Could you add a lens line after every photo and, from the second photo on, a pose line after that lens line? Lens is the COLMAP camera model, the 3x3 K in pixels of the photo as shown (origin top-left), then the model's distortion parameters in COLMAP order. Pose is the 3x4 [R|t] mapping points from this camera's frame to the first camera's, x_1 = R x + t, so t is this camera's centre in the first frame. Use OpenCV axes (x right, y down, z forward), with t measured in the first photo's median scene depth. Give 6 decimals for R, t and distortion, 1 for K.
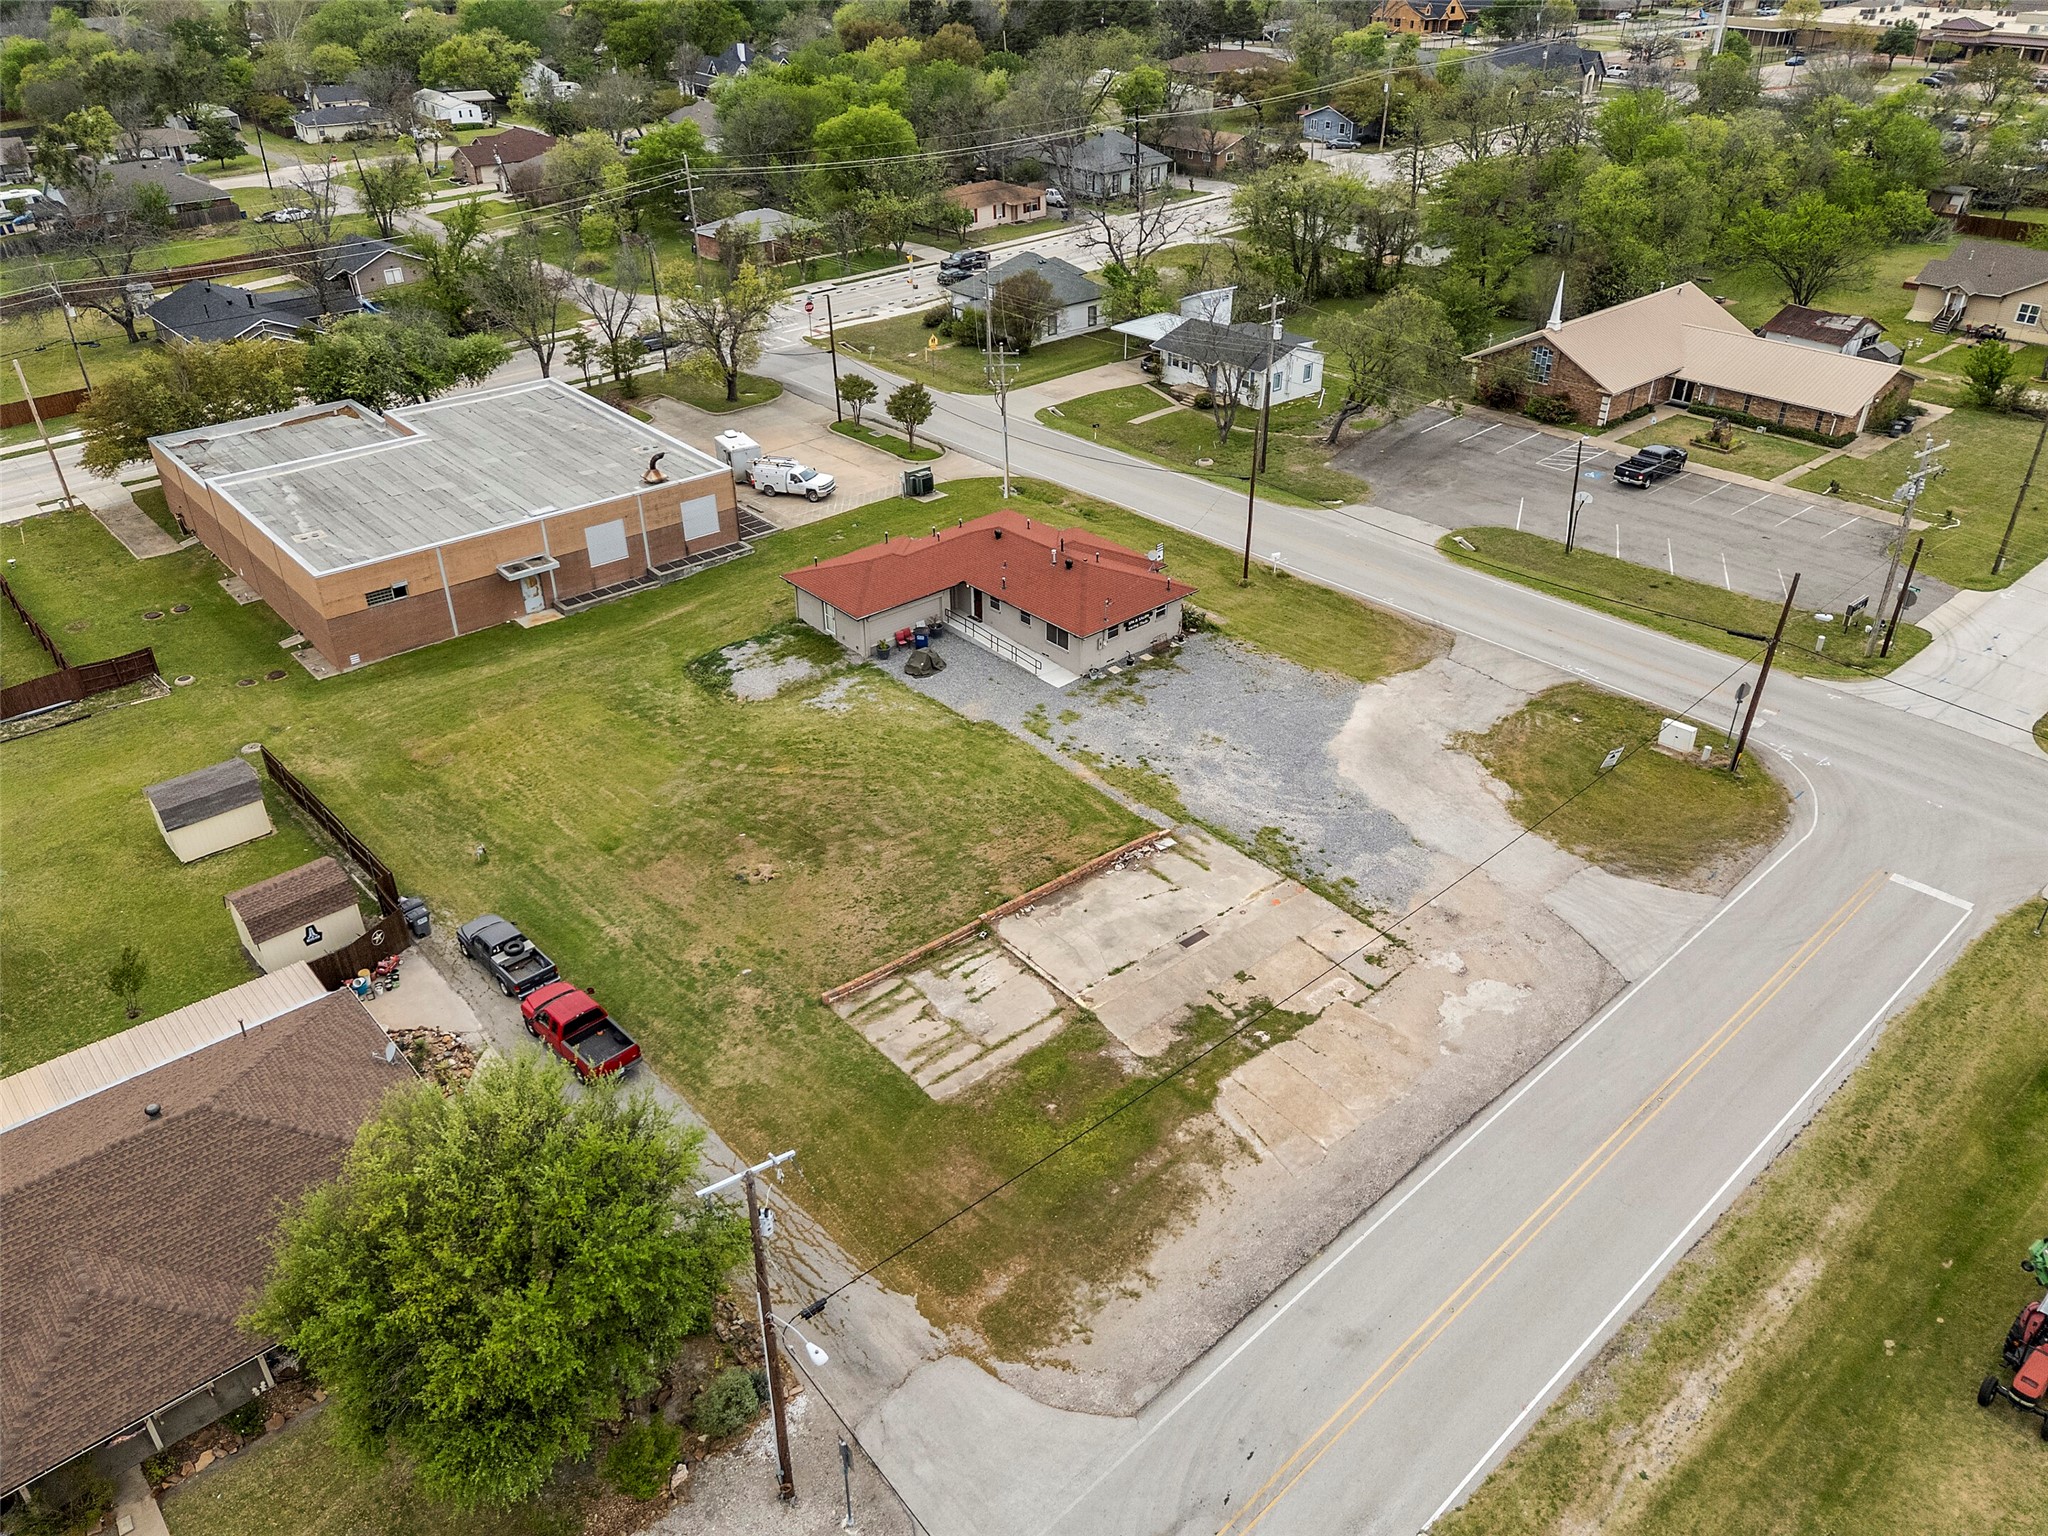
lens RADIAL K [[1487.5, 0, 1013.5], [0, 1487.5, 767.6], [0, 0, 1]] dist [0.135234, -0.186023]
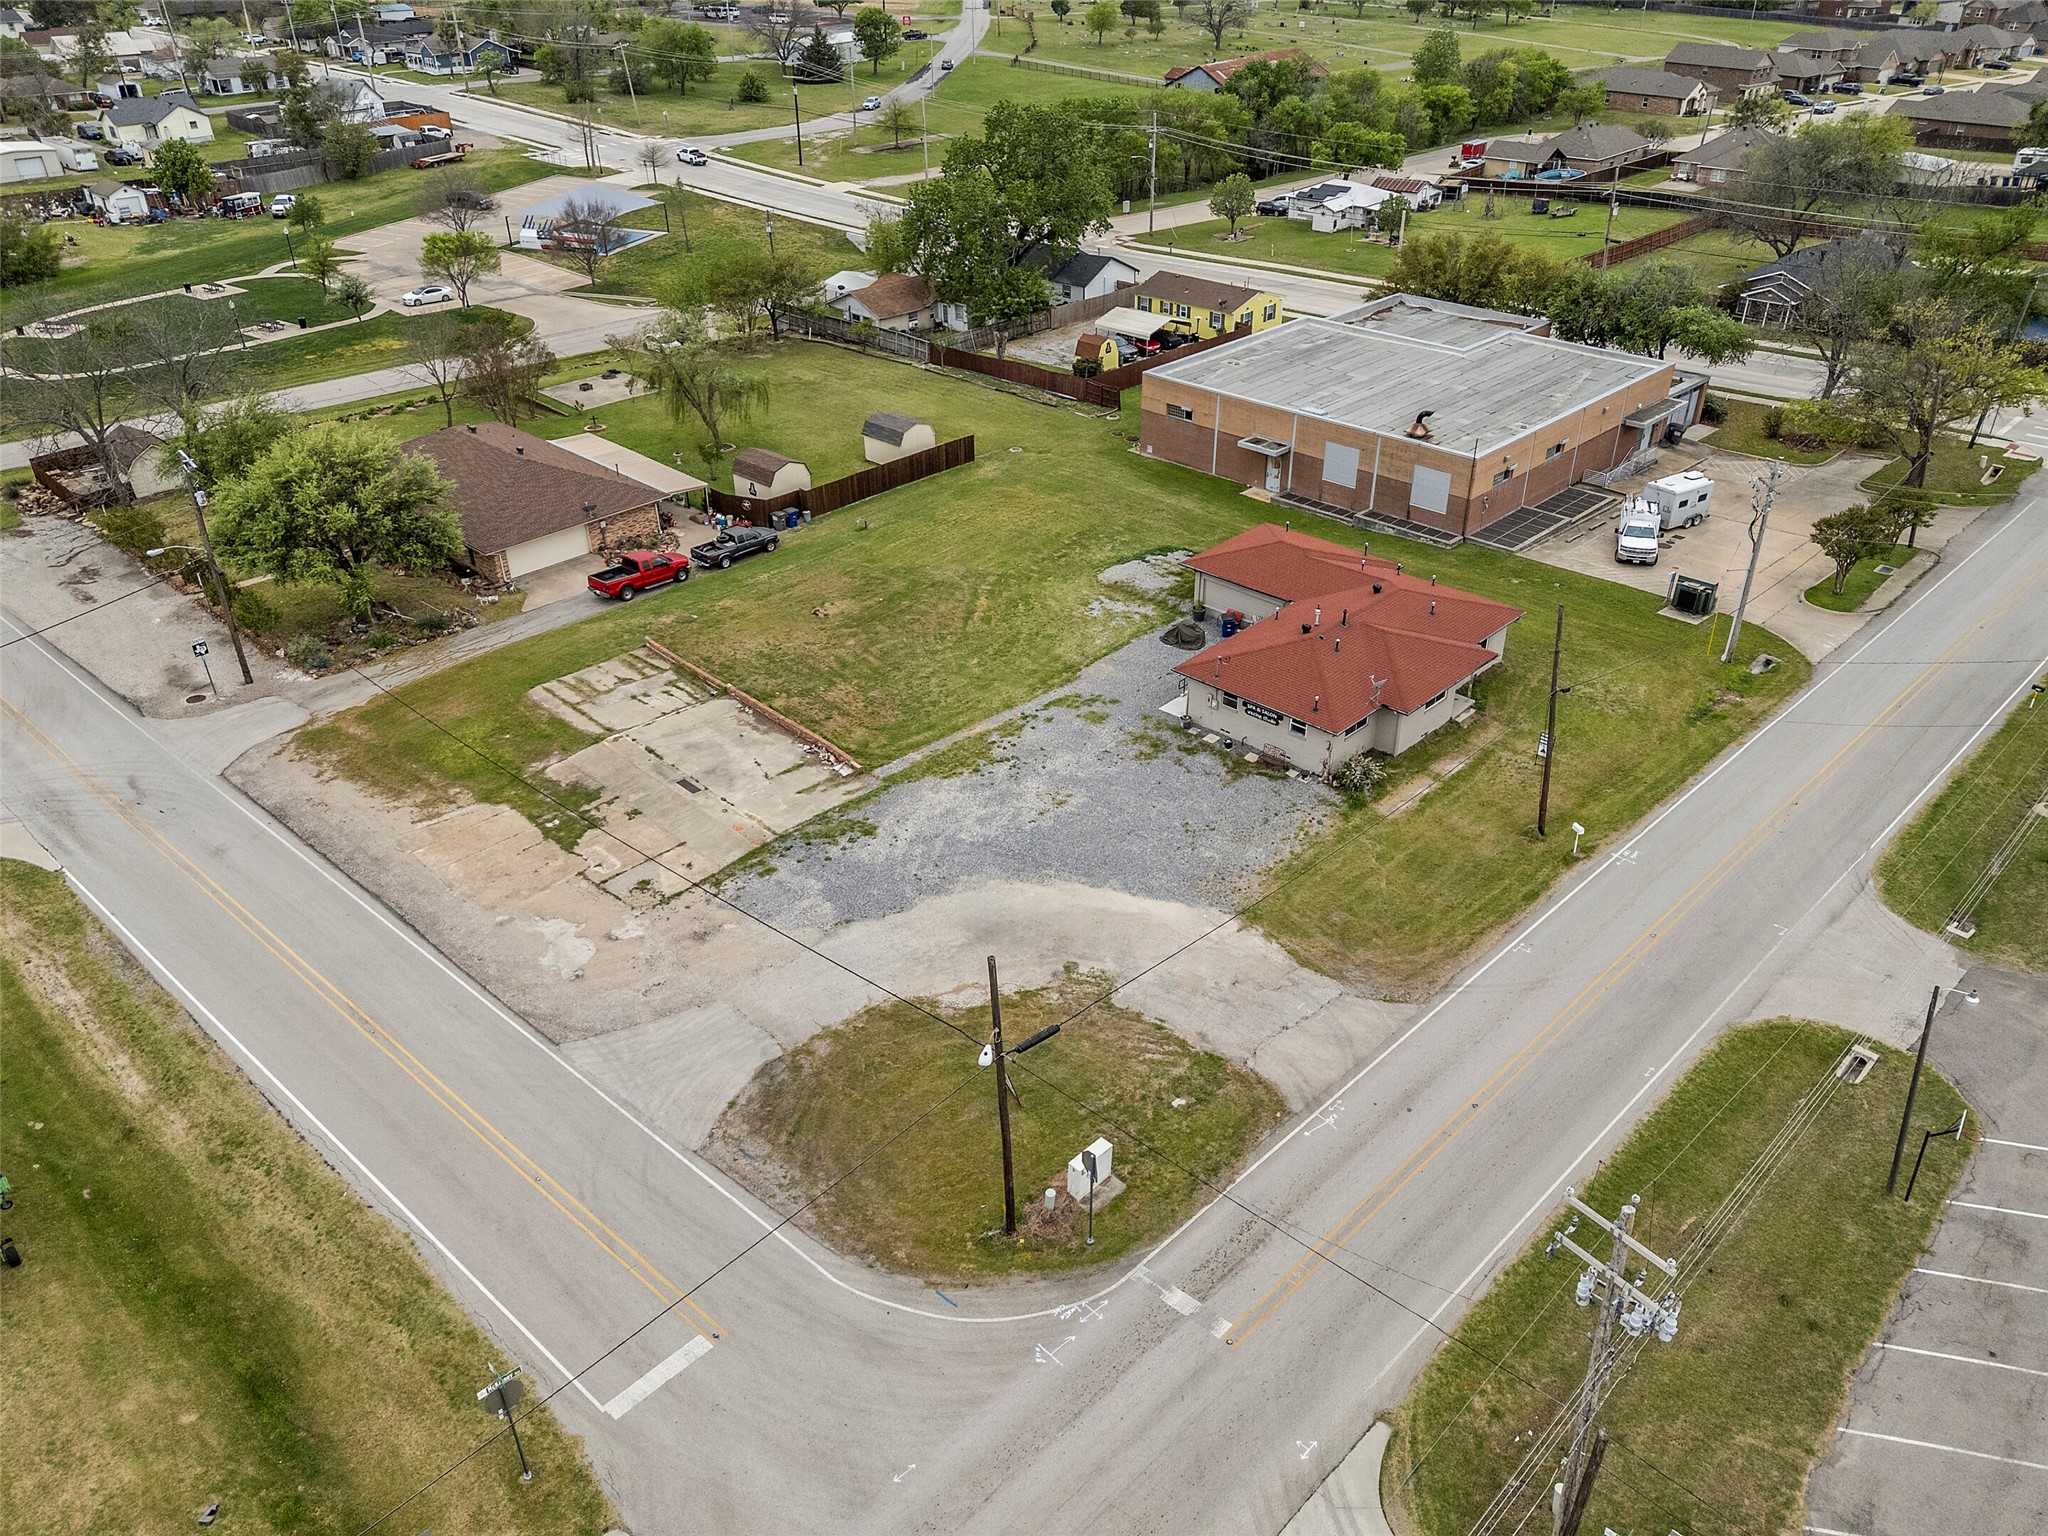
lens RADIAL K [[1495.1, 0, 1018.3], [0, 1495.1, 761.2], [0, 0, 1]] dist [0.098705, -0.102338]
pose [[0.077811, 0.518250, -0.851682, 0.730573], [-0.506715, 0.756262, 0.413892, -0.325454], [0.858595, 0.399355, 0.321451, 0.584715]]
